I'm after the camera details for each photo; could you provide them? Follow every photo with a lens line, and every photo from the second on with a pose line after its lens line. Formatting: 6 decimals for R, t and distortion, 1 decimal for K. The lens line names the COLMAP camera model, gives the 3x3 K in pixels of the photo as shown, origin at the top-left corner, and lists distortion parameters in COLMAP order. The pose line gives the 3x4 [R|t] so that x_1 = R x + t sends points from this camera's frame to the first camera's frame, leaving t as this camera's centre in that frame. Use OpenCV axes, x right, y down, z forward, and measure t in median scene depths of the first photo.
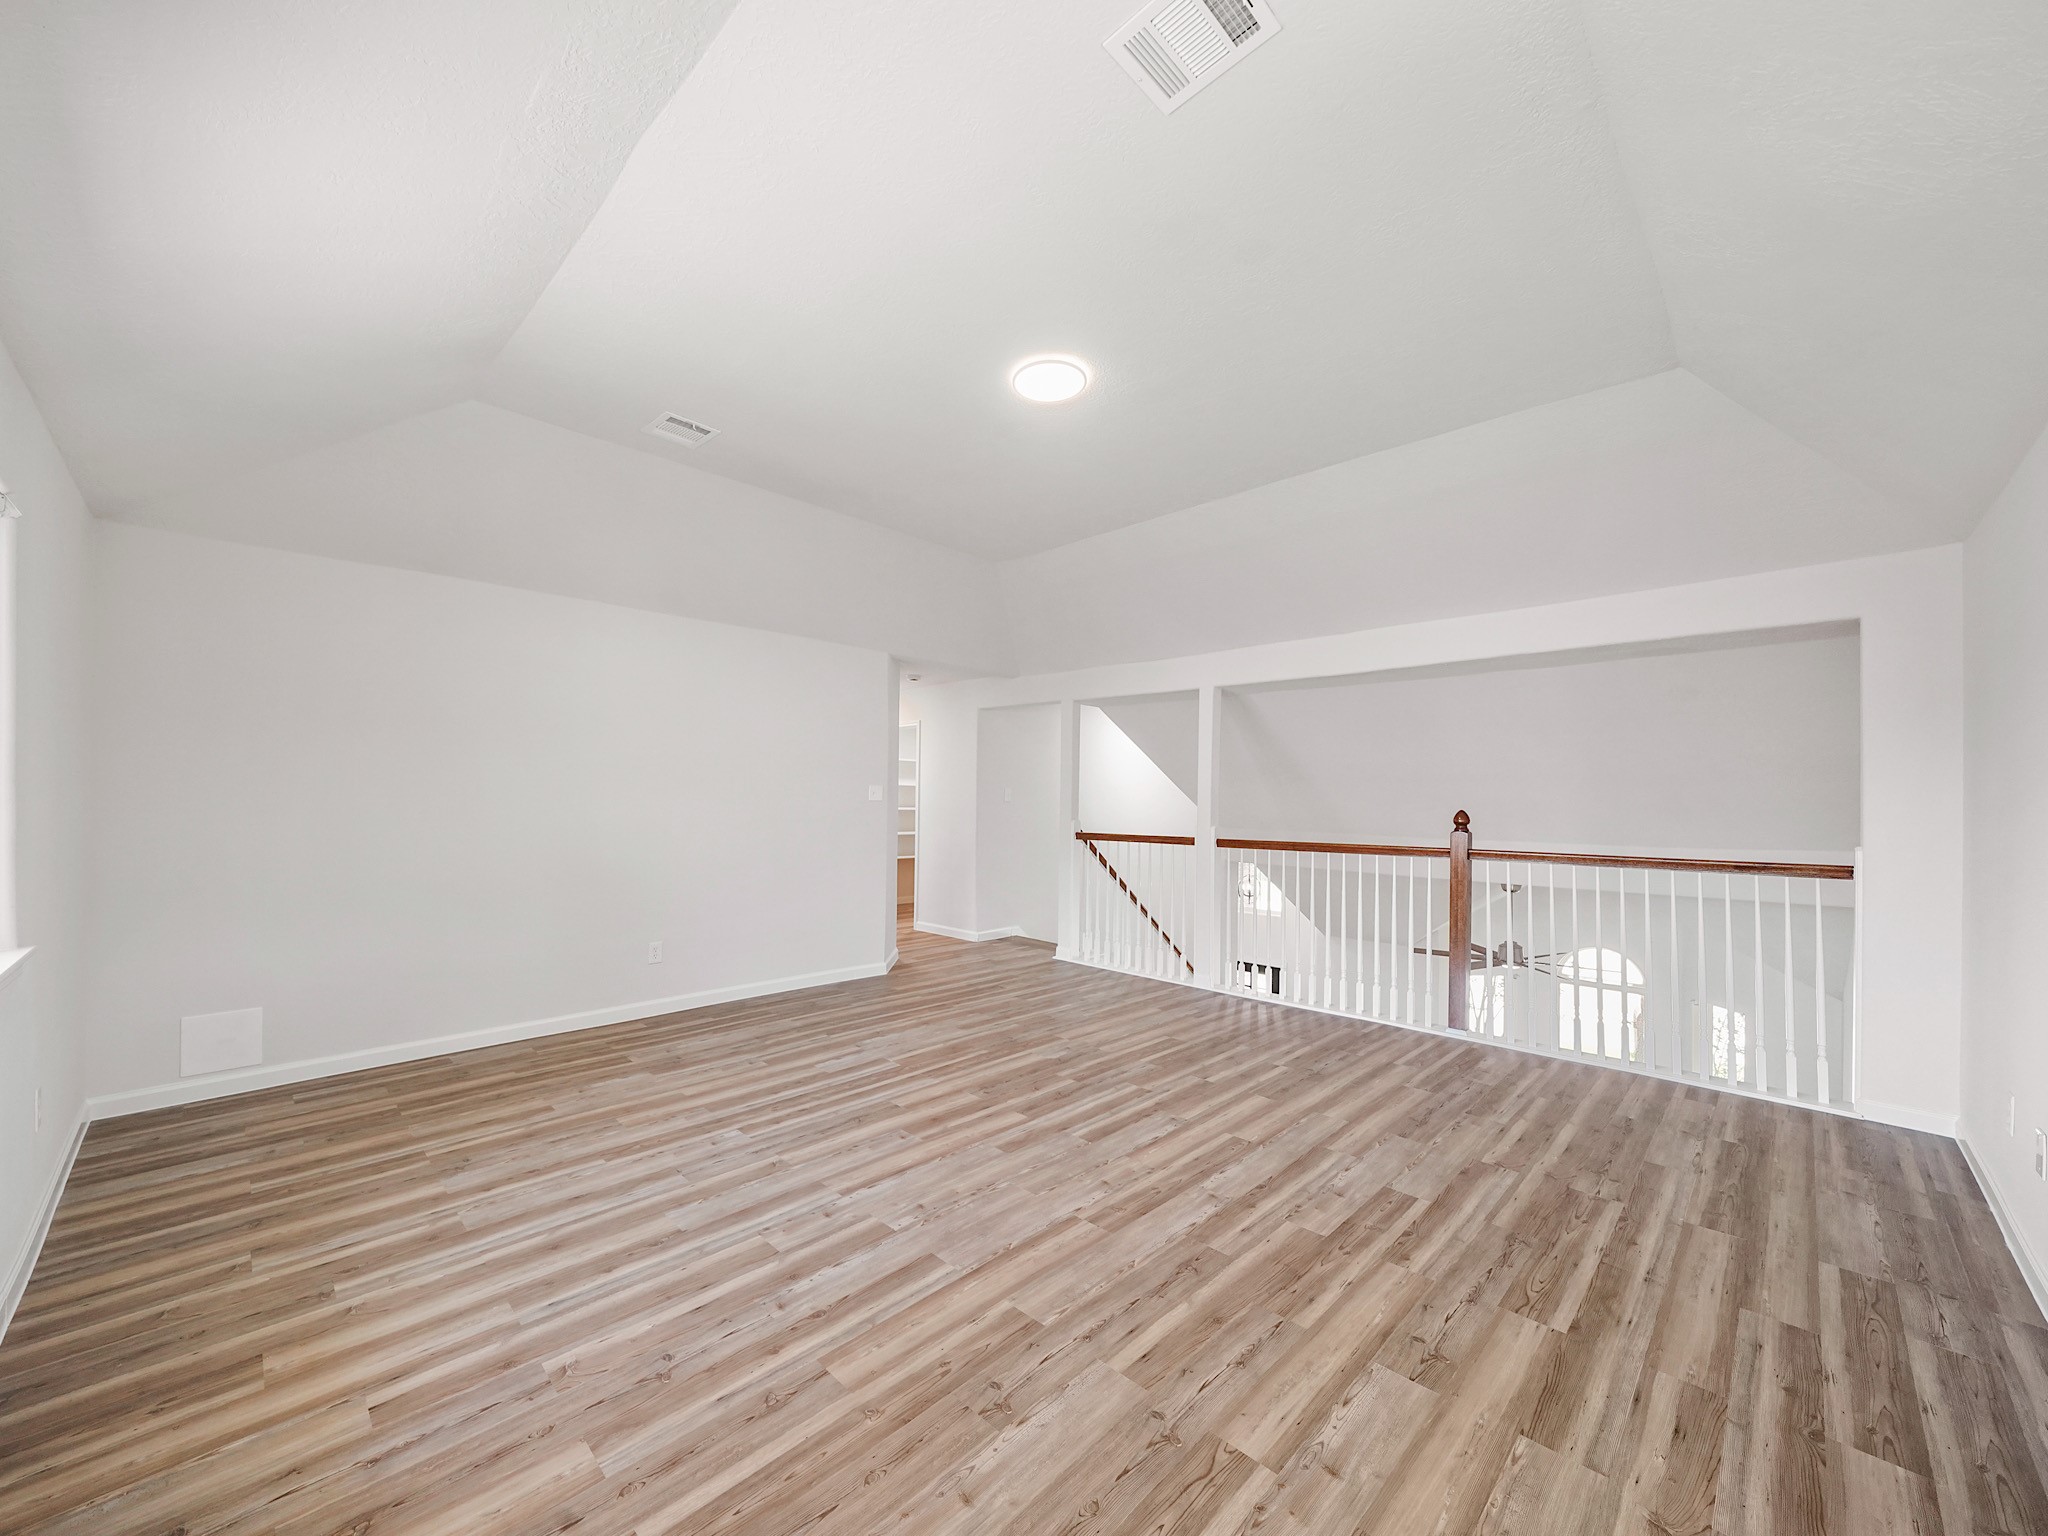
lens RADIAL K [[796.3, 0, 1021.8], [0, 796.3, 787.2], [0, 0, 1]] dist [-0.002559, -0.000549]
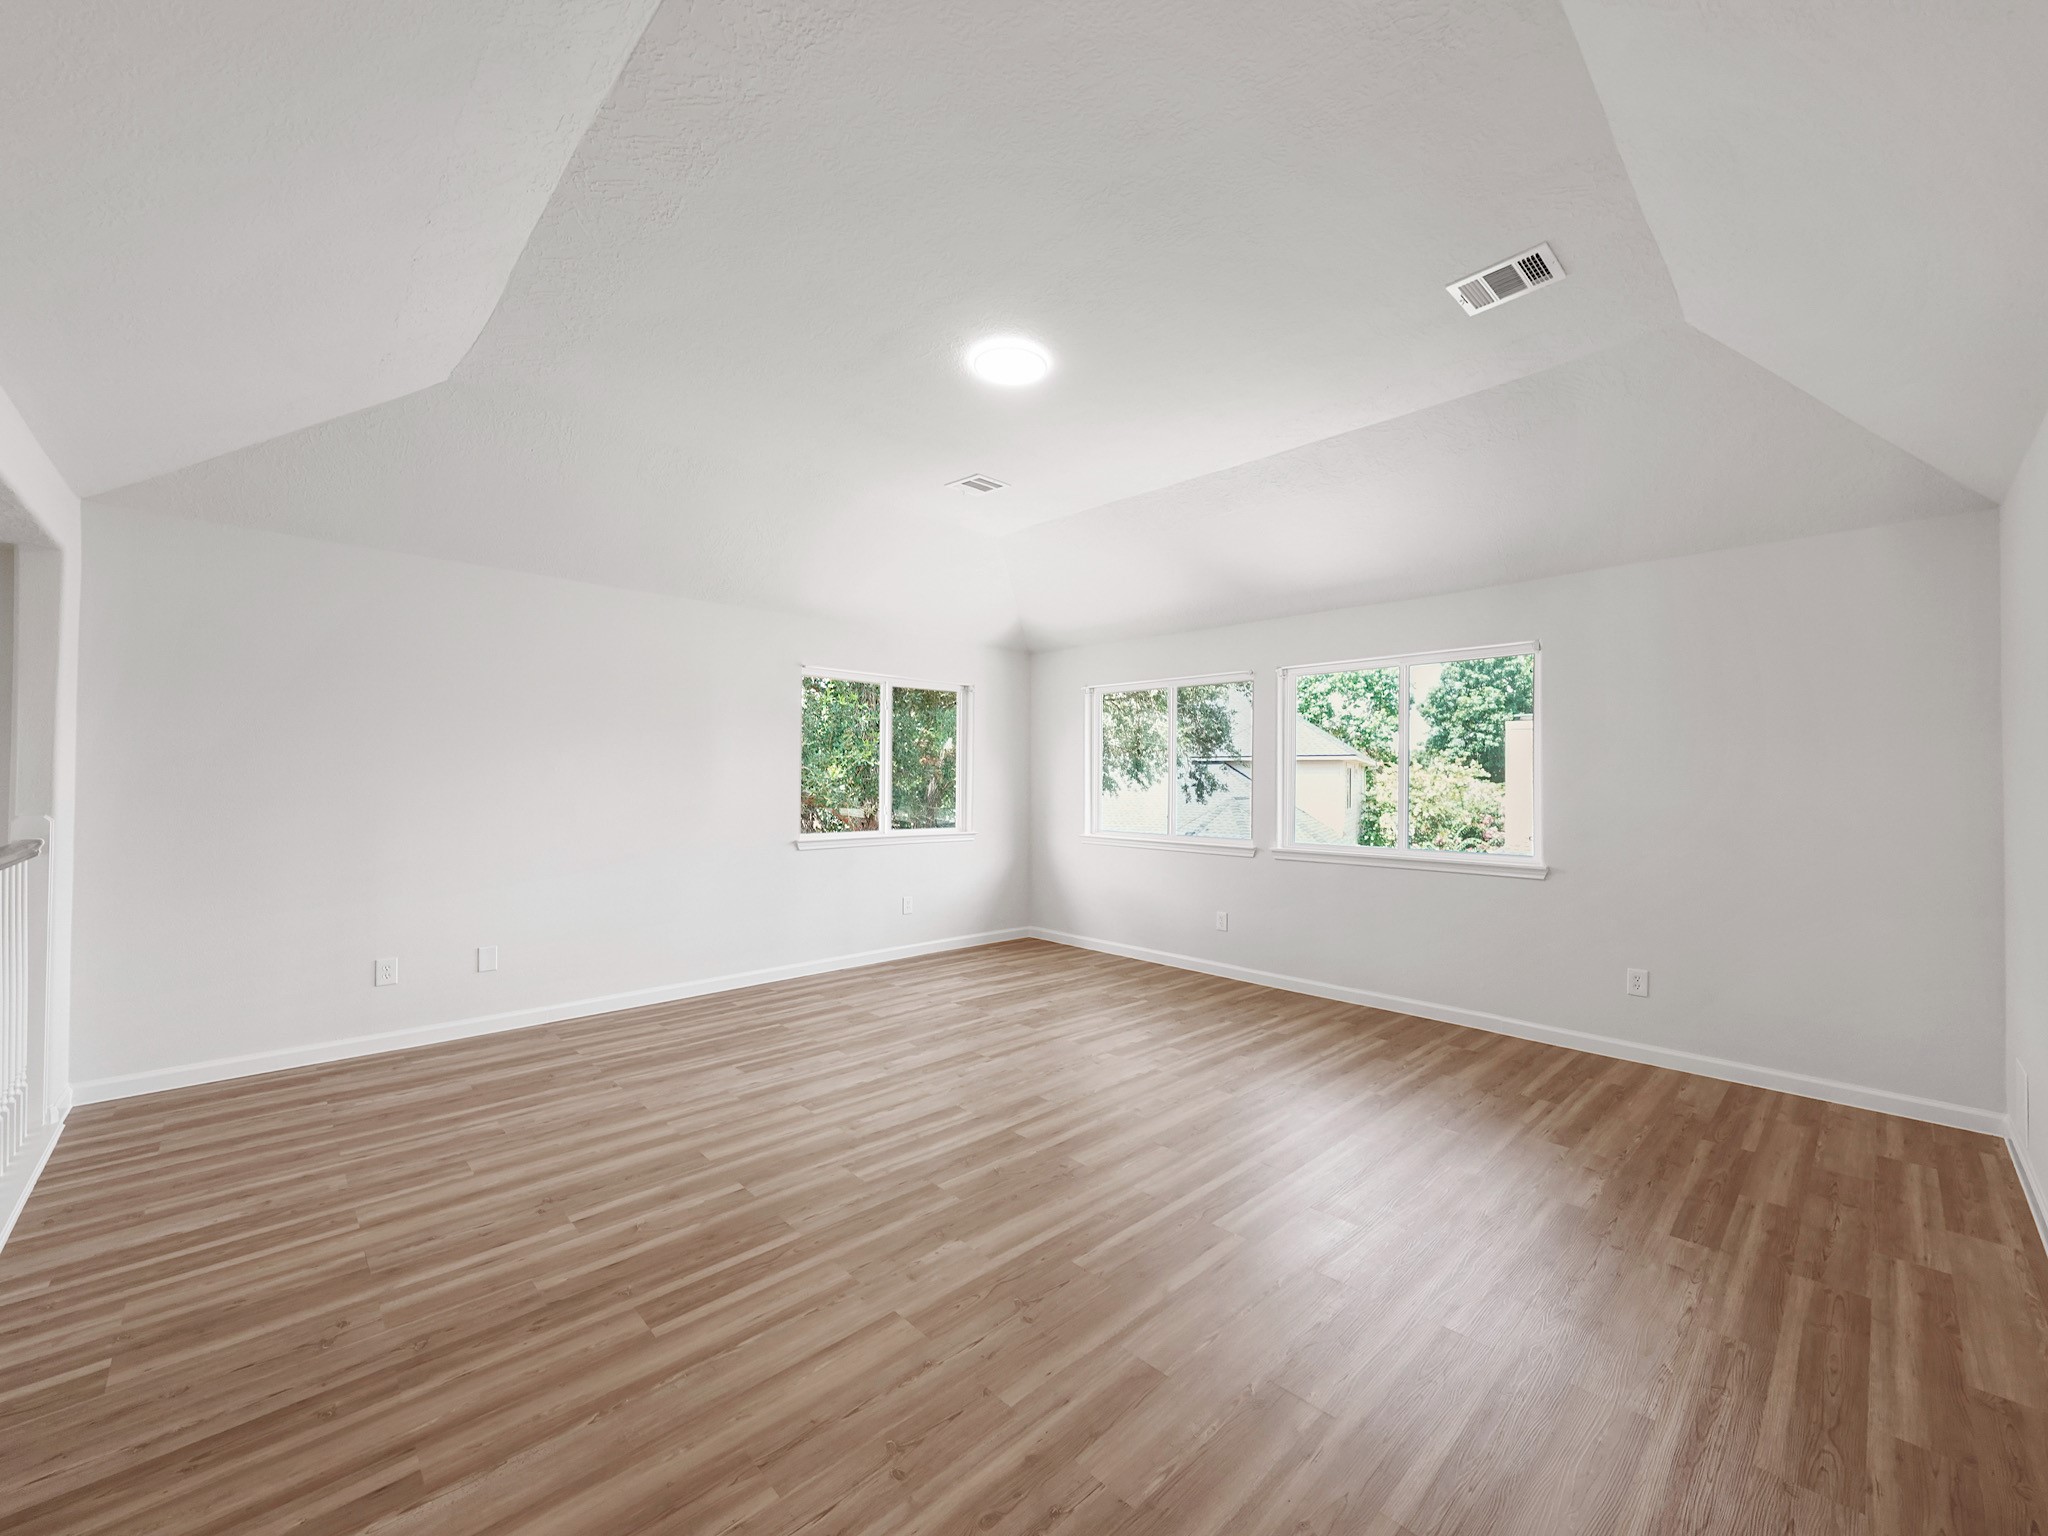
lens RADIAL K [[796.3, 0, 1021.8], [0, 796.3, 787.2], [0, 0, 1]] dist [-0.002559, -0.000549]
pose [[-0.998993, -0.019030, 0.040640, -0.033565], [-0.019511, 0.999744, -0.011459, 0.036982], [-0.040412, -0.012241, -0.999108, 2.049751]]
